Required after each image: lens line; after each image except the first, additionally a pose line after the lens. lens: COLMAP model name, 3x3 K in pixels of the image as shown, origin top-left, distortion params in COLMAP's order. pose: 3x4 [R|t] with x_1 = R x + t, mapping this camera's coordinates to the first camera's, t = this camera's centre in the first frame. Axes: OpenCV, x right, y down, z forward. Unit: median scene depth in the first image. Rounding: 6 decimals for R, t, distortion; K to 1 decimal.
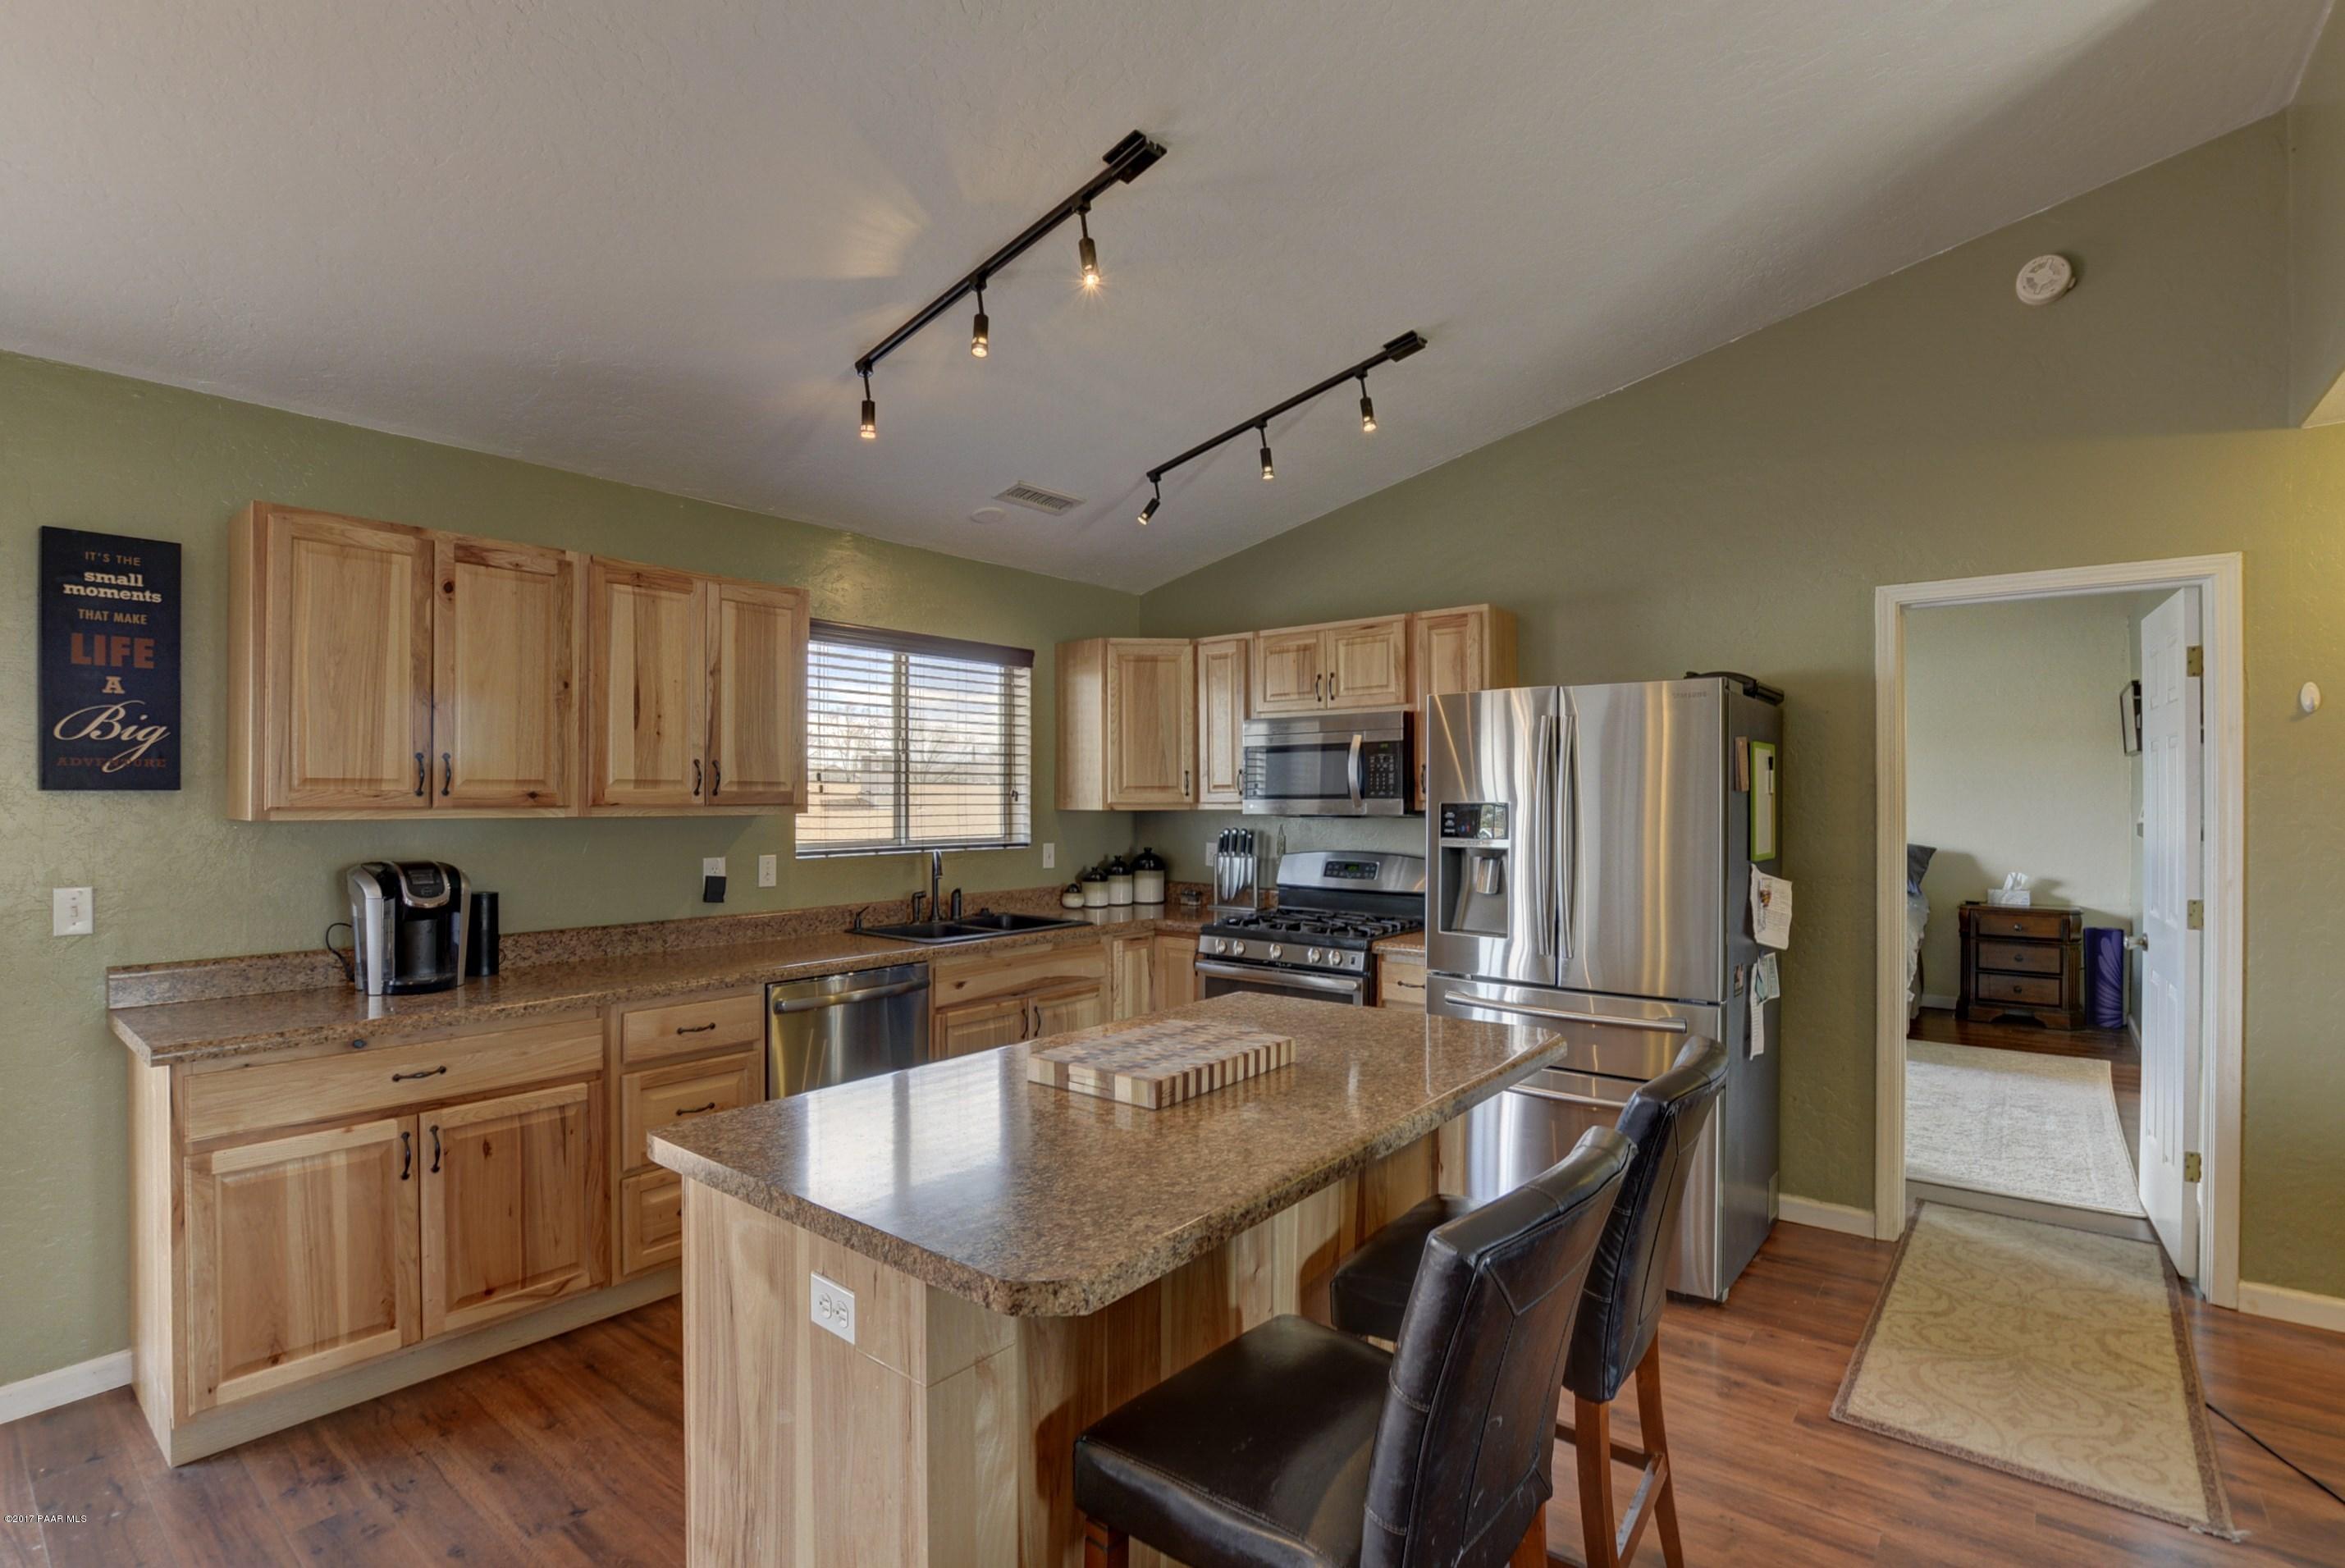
lens RADIAL K [[1106.6, 0, 1160.5], [0, 1106.6, 797.9], [0, 0, 1]] dist [-0.035558, 0.006775]
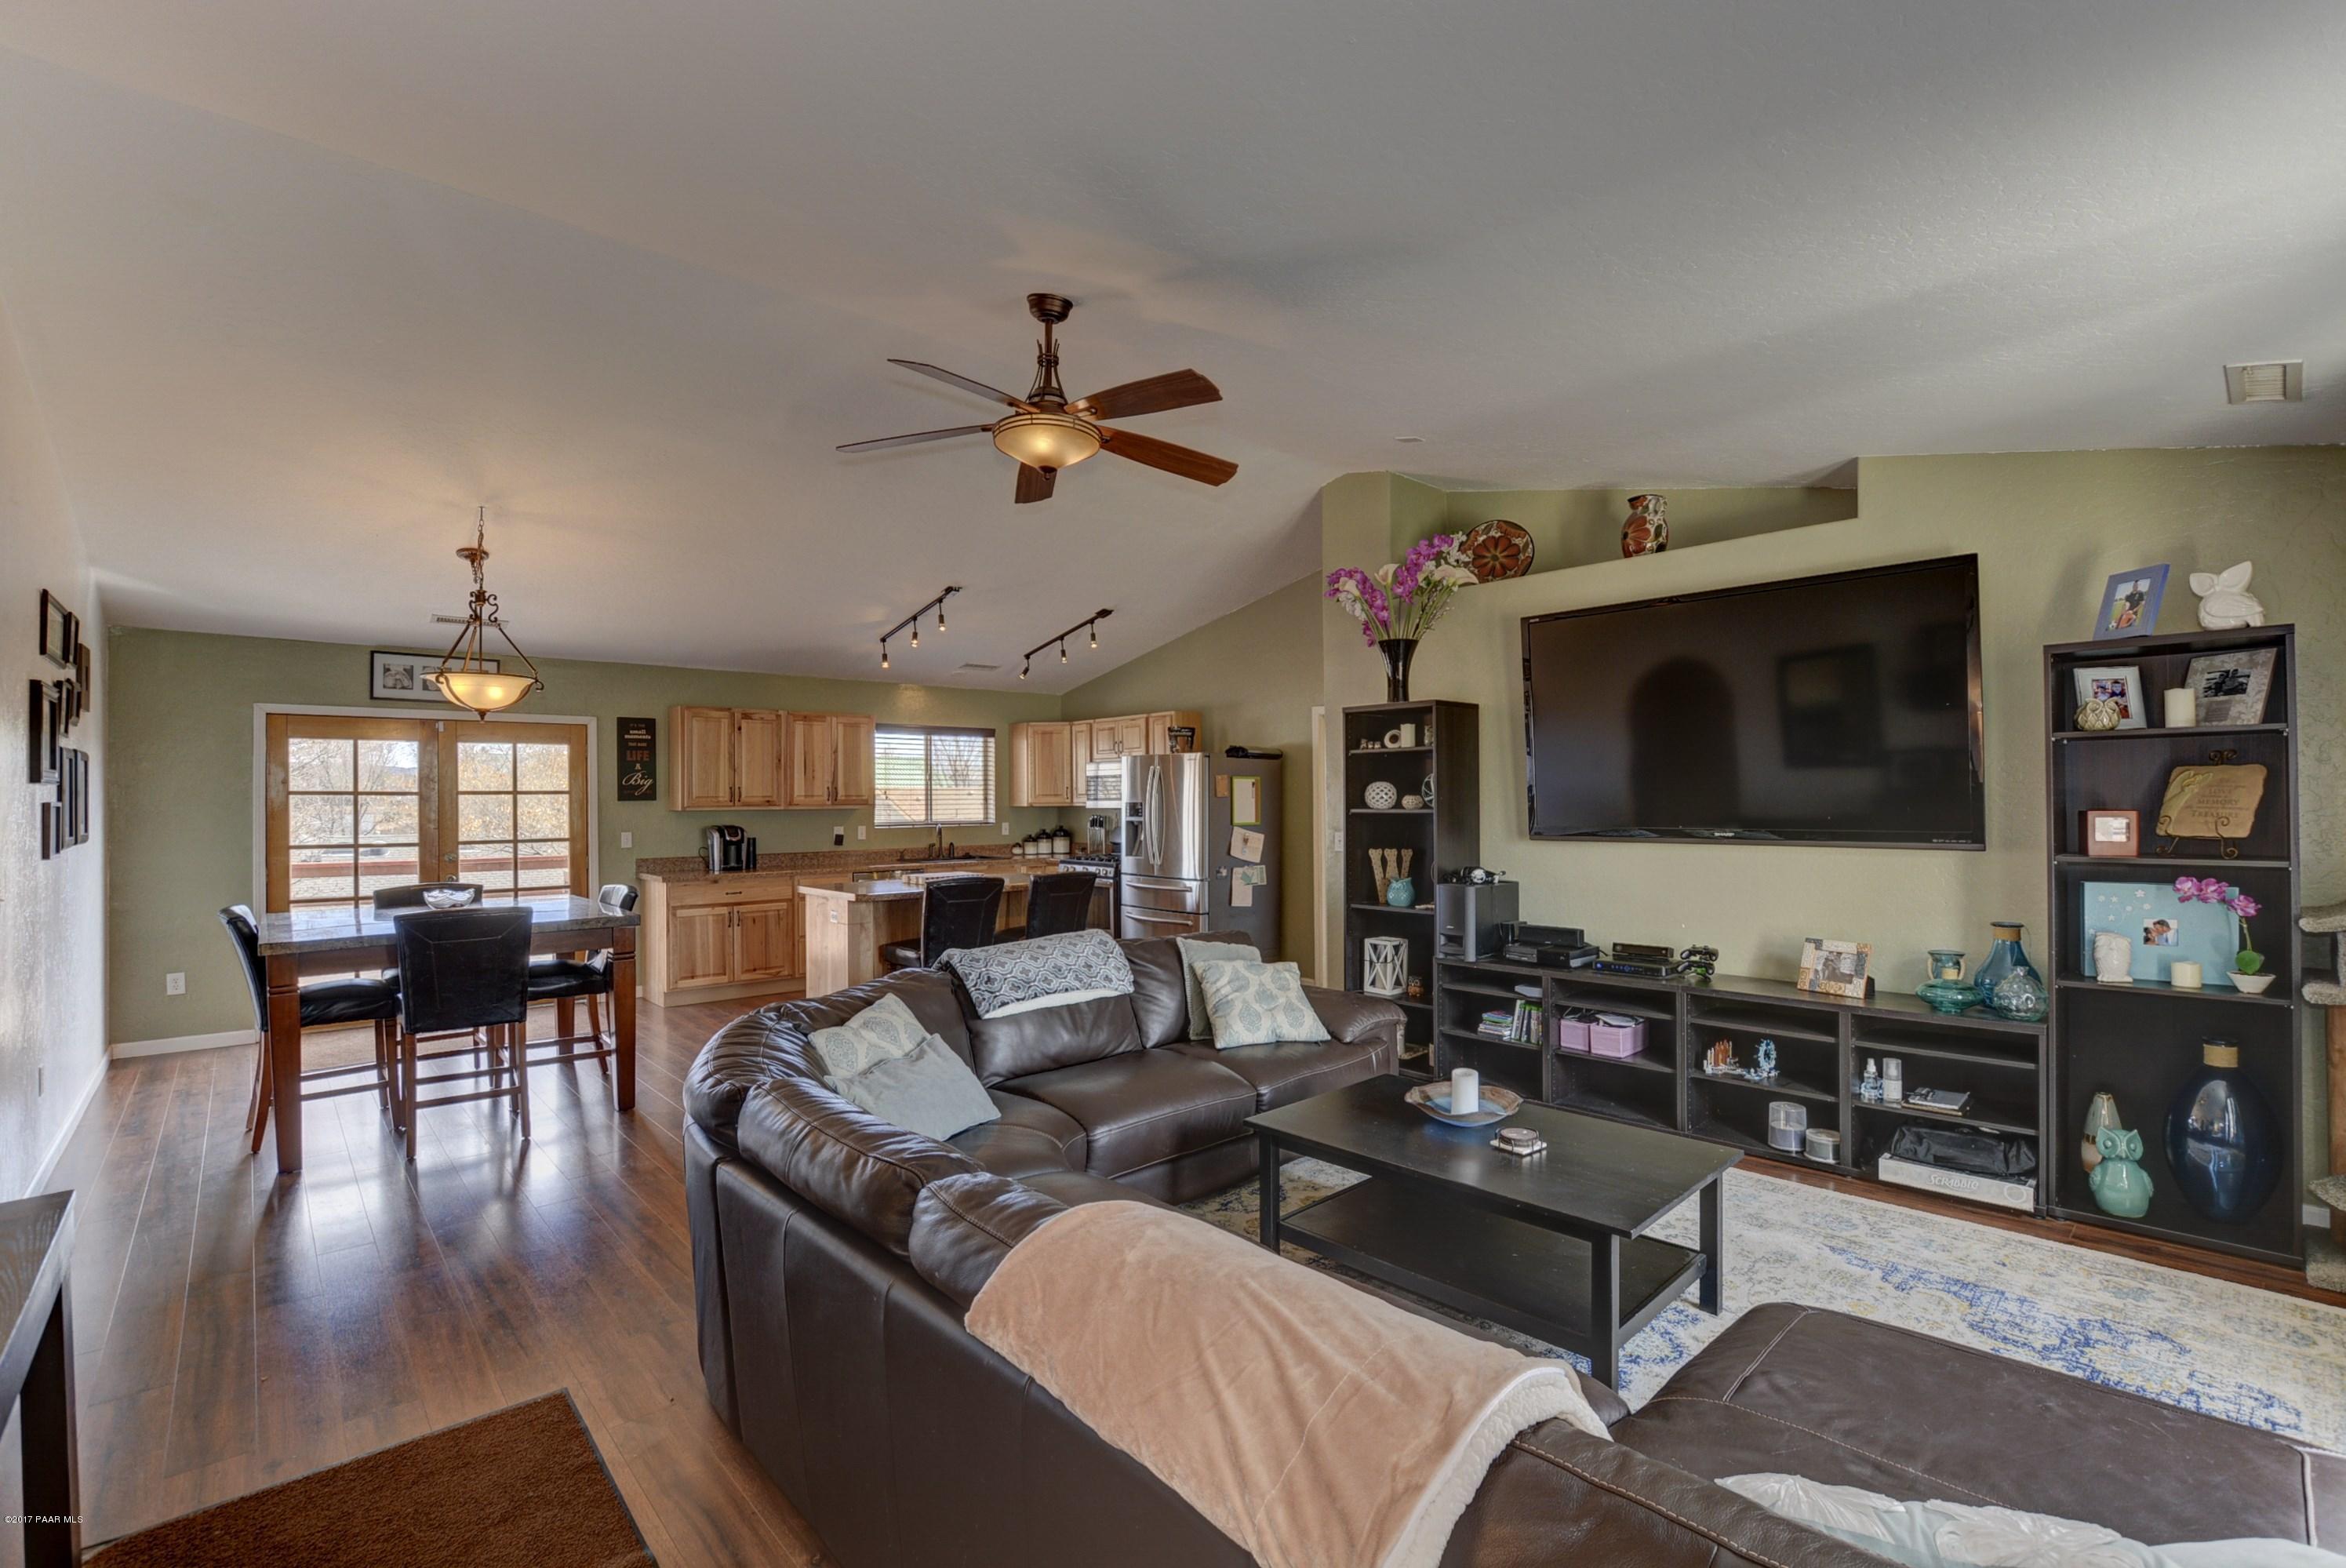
lens RADIAL K [[1037.0, 0, 1150.0], [0, 1037.0, 796.8], [0, 0, 1]] dist [-0.029355, 0.004741]
pose [[0.986736, -0.006724, -0.162193, 0.704741], [0.006660, 0.999977, -0.000939, -0.004773], [0.162196, -0.000154, 0.986759, -1.247014]]
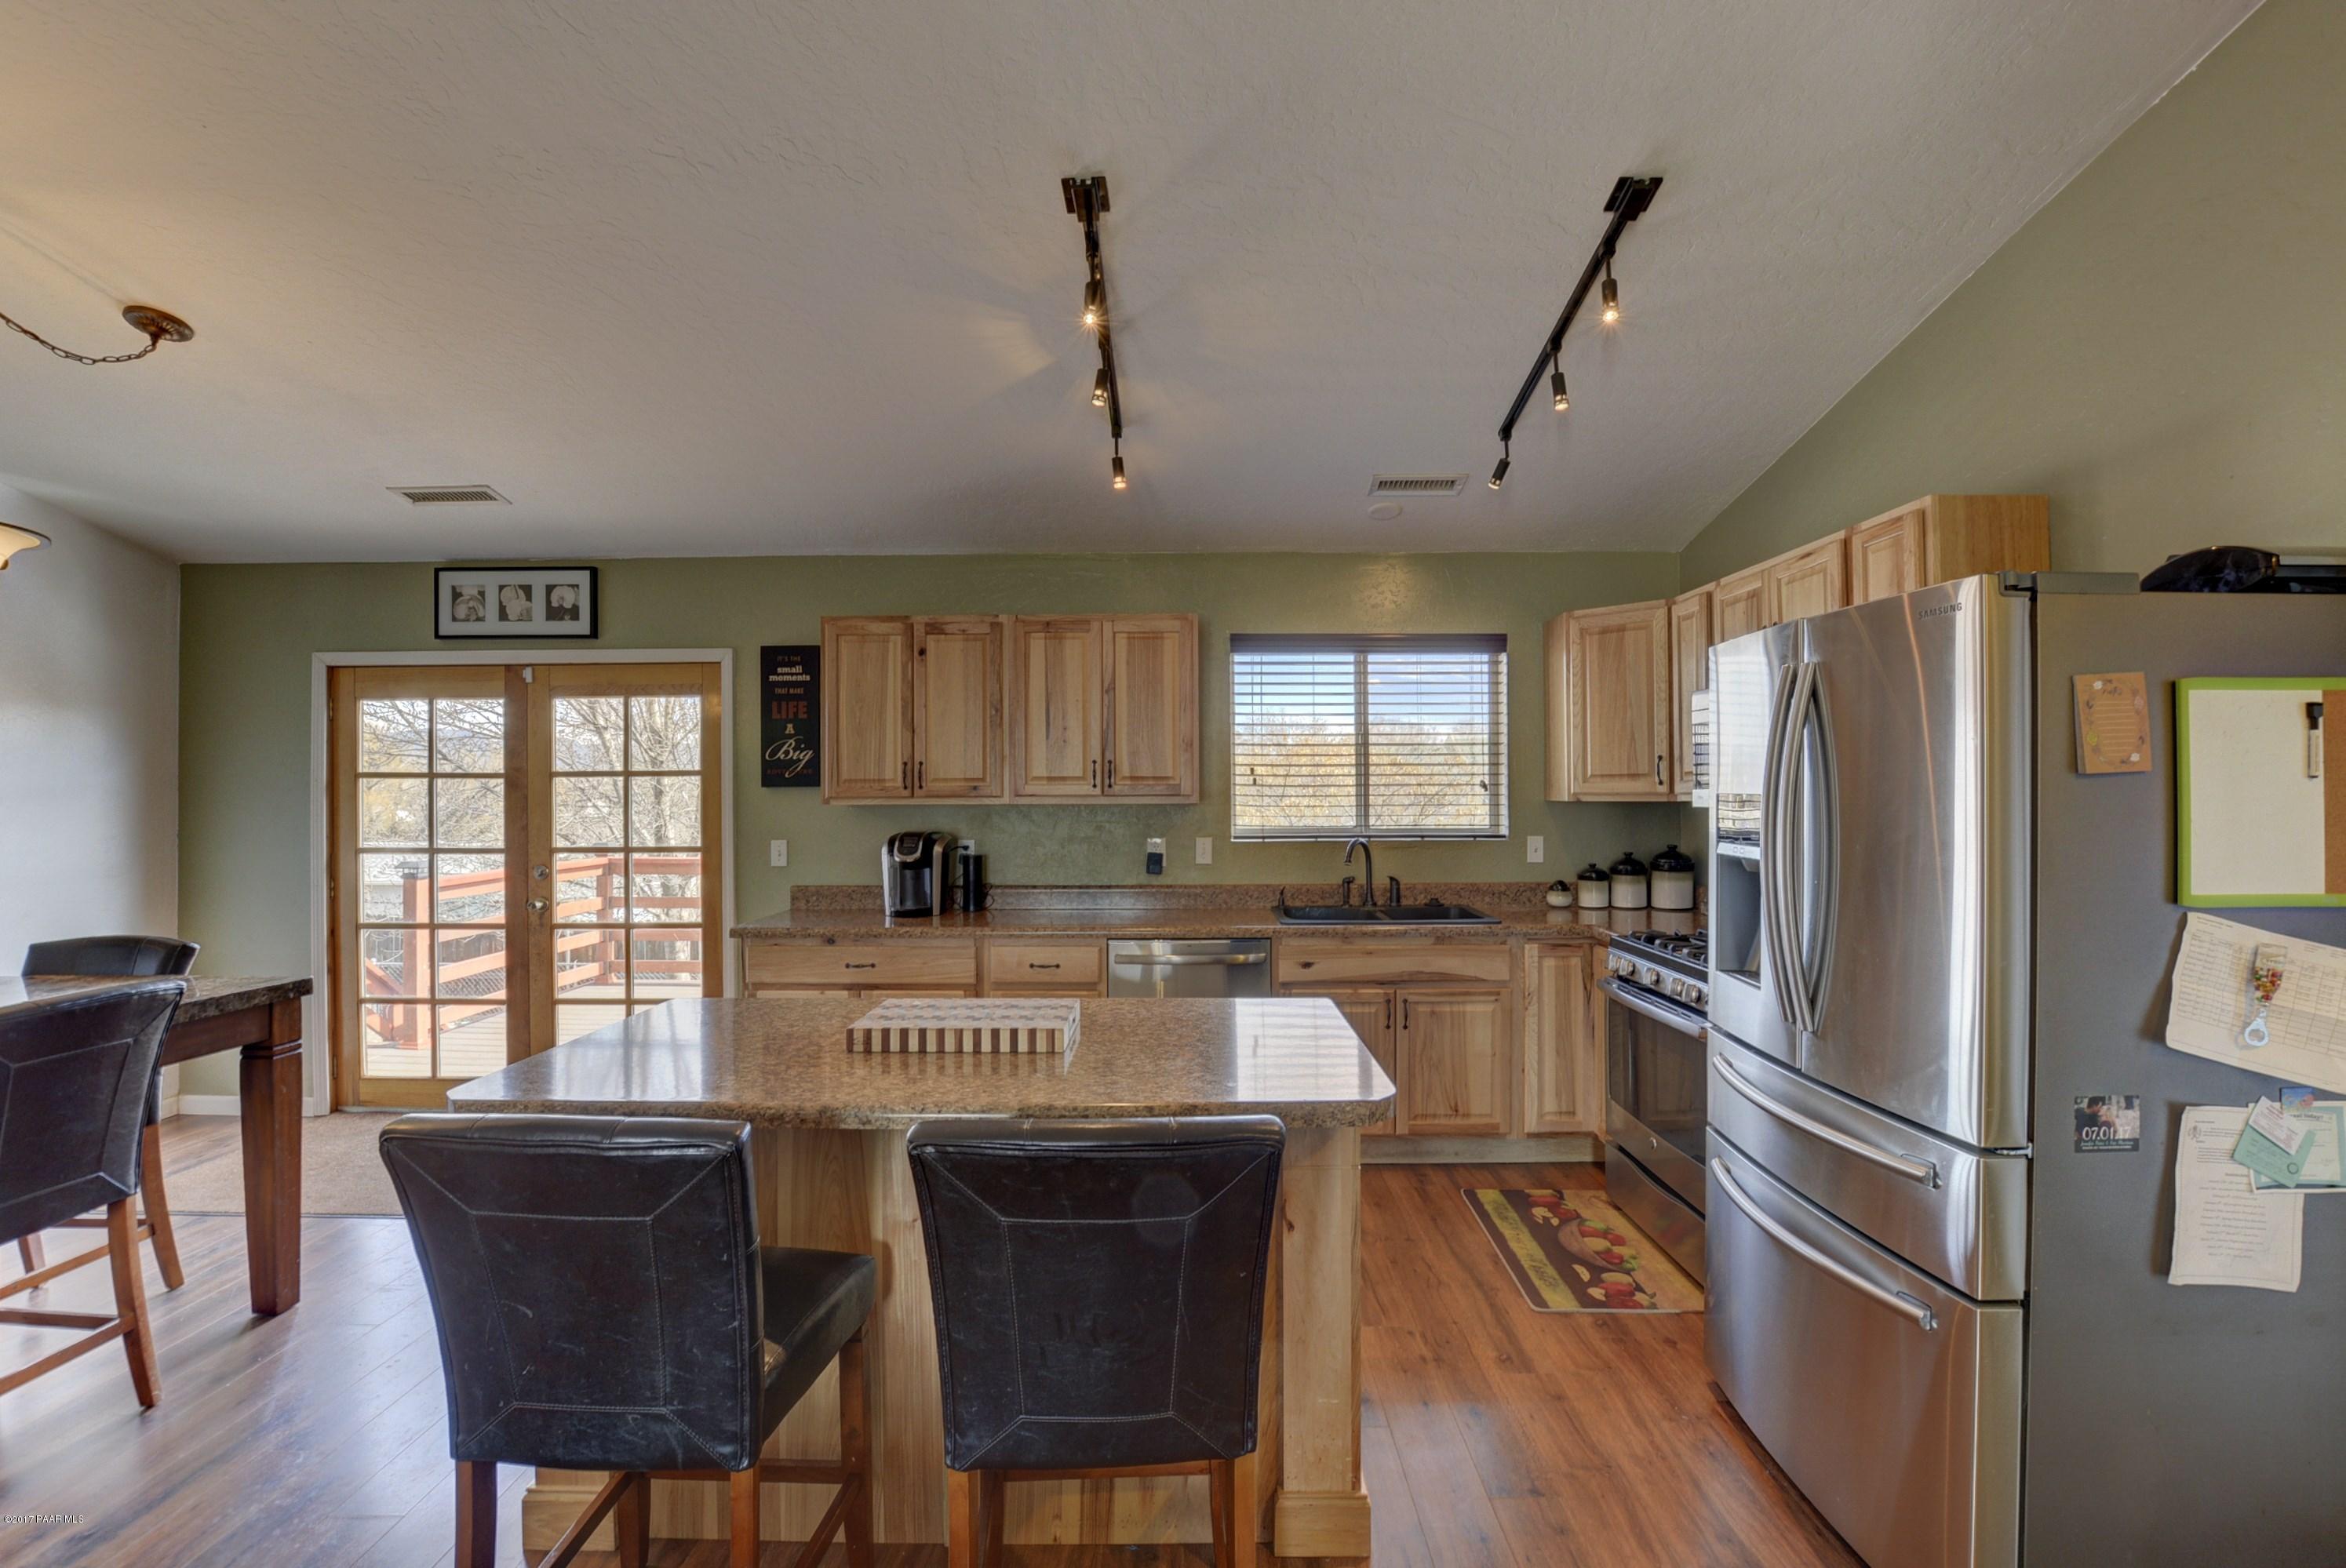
lens RADIAL K [[1036.8, 0, 1156.7], [0, 1036.8, 786.9], [0, 0, 1]] dist [-0.029355, 0.004741]
pose [[0.627679, -0.004961, -0.778456, 0.575544], [0.004011, 0.999987, -0.003139, 0.000395], [0.778462, -0.001152, 0.627691, 0.299252]]
